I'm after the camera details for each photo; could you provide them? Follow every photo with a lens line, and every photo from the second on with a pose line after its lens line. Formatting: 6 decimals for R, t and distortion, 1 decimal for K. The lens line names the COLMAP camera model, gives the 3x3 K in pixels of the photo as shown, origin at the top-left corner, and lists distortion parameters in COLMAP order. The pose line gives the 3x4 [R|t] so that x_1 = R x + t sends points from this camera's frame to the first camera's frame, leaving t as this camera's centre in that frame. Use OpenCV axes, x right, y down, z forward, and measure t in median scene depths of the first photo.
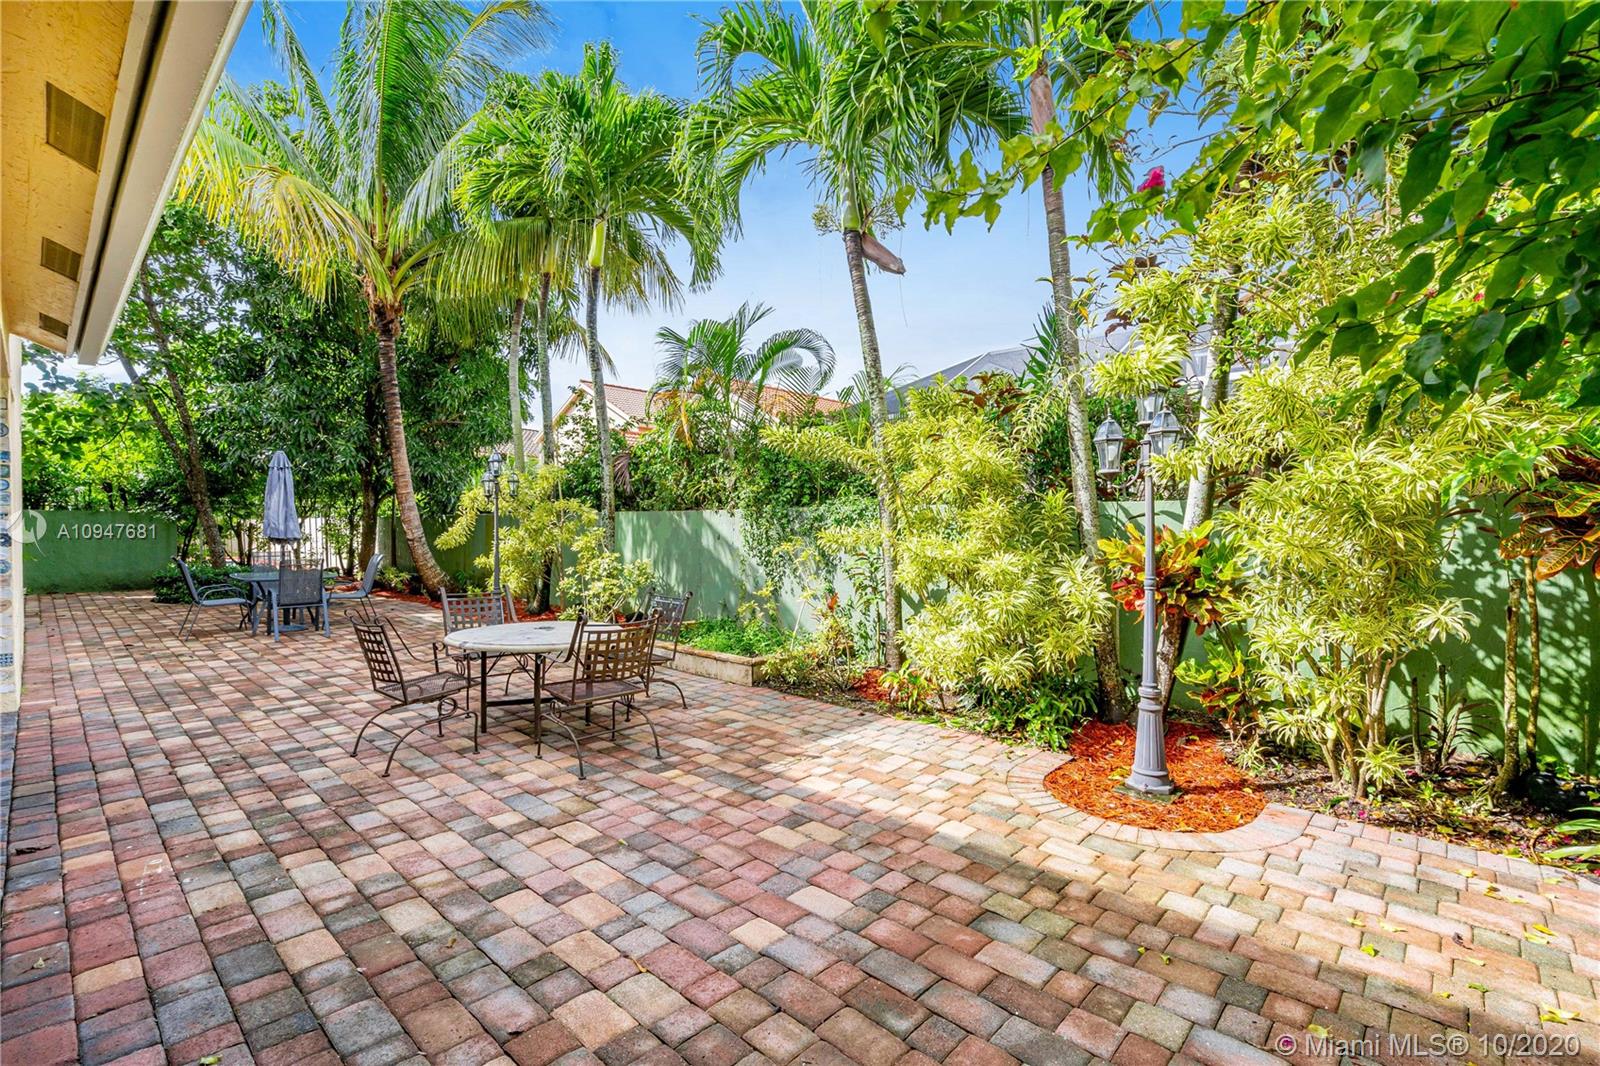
lens RADIAL K [[731.2, 0, 797.7], [0, 731.2, 531.8], [0, 0, 1]] dist [-0.006605, 0.003014]
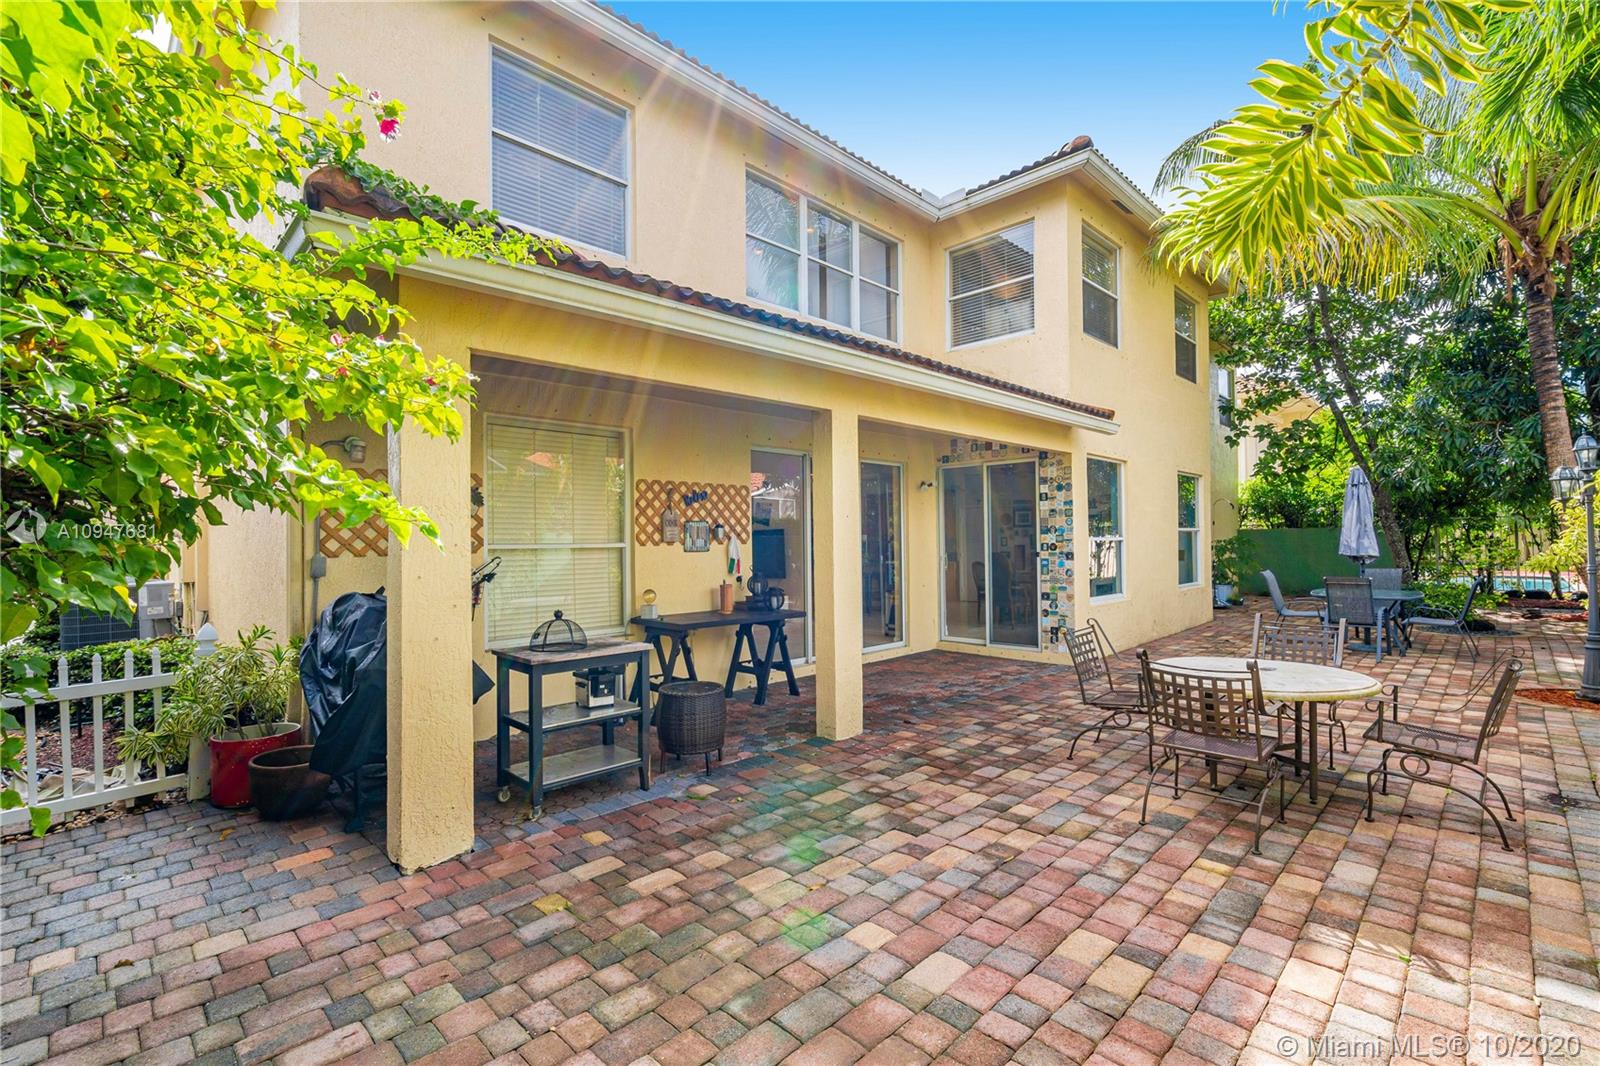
lens RADIAL K [[731.2, 0, 798.9], [0, 731.2, 537.0], [0, 0, 1]] dist [-0.006605, 0.003014]
pose [[-0.036574, -0.008207, -0.999297, 0.737459], [0.005790, 0.999948, -0.008424, -0.030345], [0.999314, -0.006094, -0.036525, 0.653696]]
